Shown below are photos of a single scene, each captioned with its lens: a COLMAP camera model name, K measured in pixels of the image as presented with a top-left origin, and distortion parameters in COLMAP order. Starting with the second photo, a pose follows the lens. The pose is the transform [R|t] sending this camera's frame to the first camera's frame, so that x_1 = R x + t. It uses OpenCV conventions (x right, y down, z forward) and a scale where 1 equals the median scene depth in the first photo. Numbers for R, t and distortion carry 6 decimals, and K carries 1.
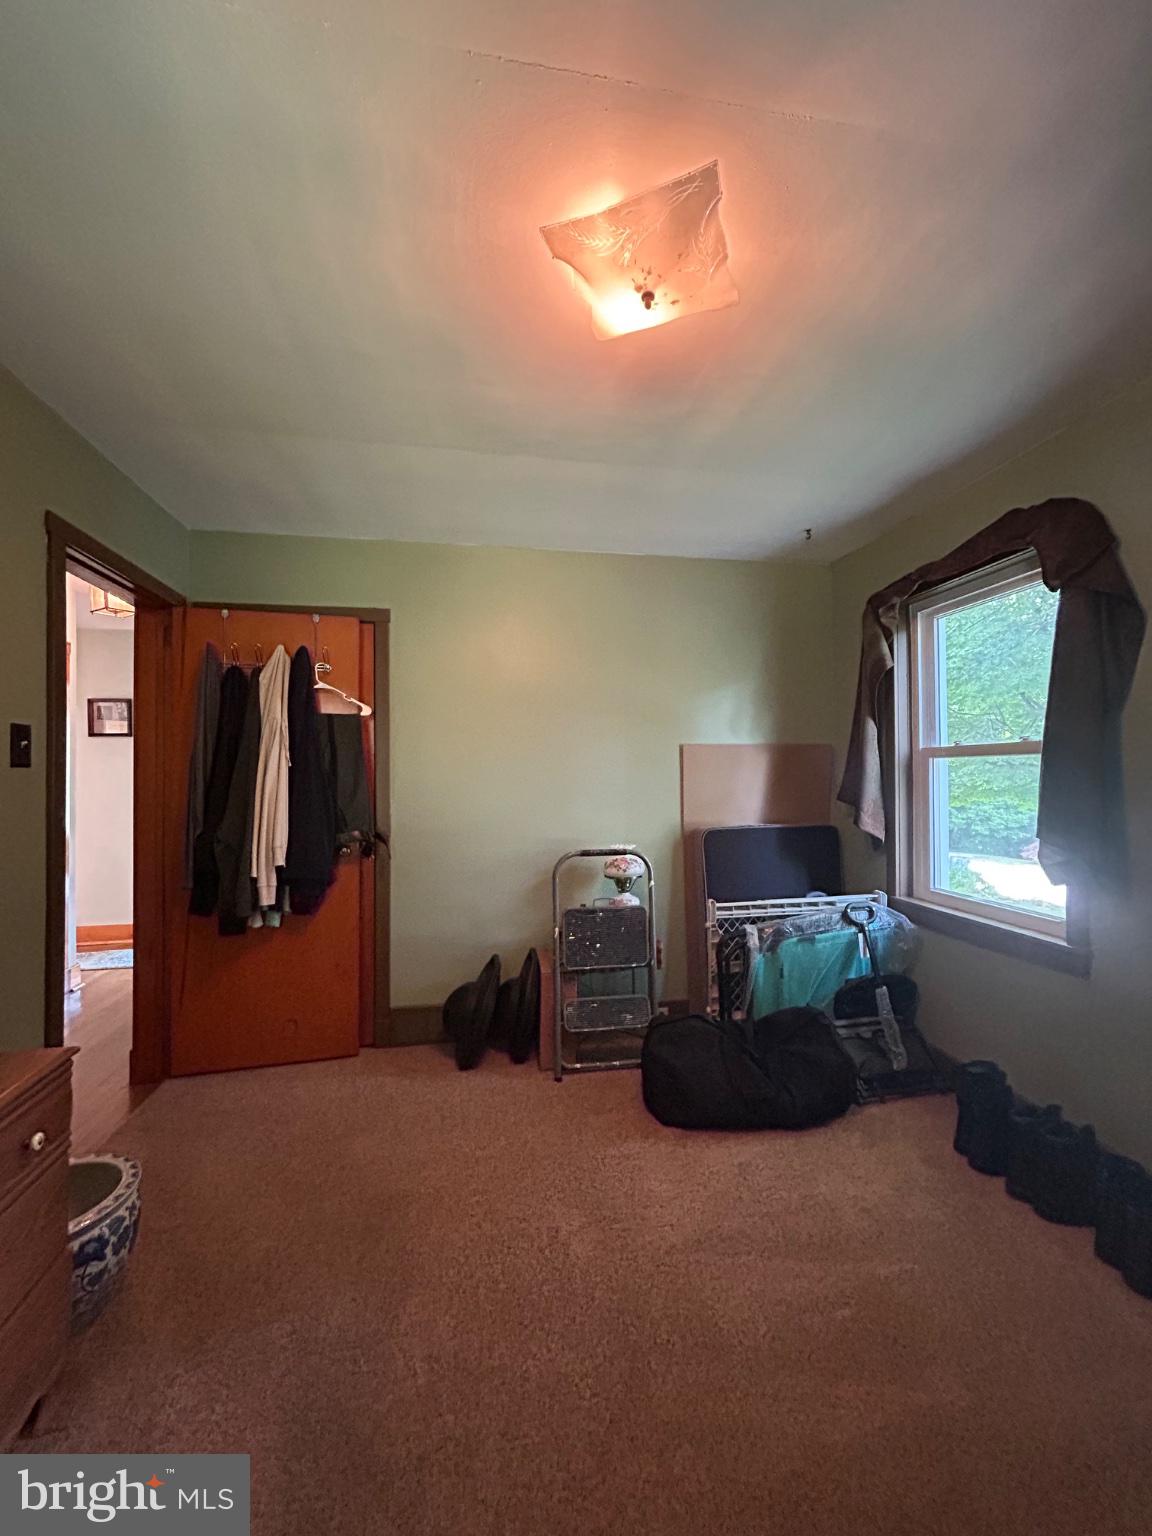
lens RADIAL K [[625.0, 0, 576.0], [0, 625.0, 768.0], [0, 0, 1]] dist [0.000523, 0.000076]
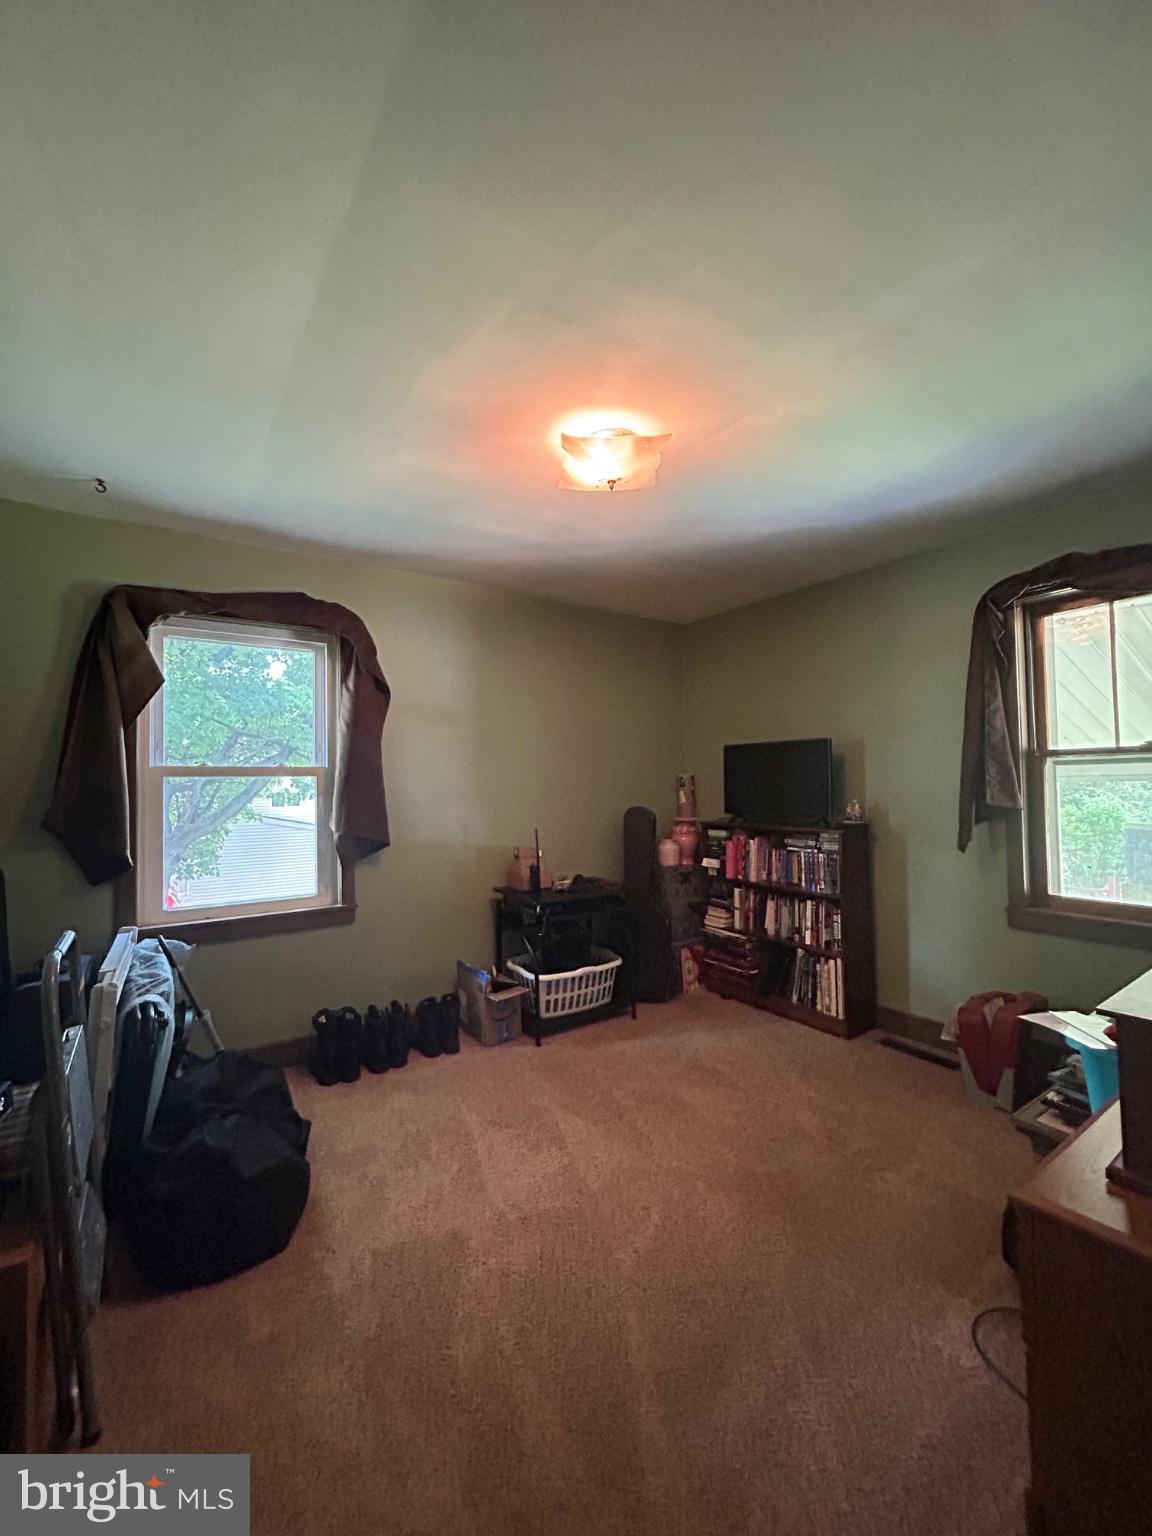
lens RADIAL K [[615.7, 0, 576.0], [0, 615.7, 768.0], [0, 0, 1]] dist [-0.012951, 0.000032]
pose [[-0.431527, 0.021928, 0.901833, -0.758659], [0.000370, 0.999709, -0.024131, -0.010561], [-0.902100, -0.010080, -0.431410, 1.090565]]
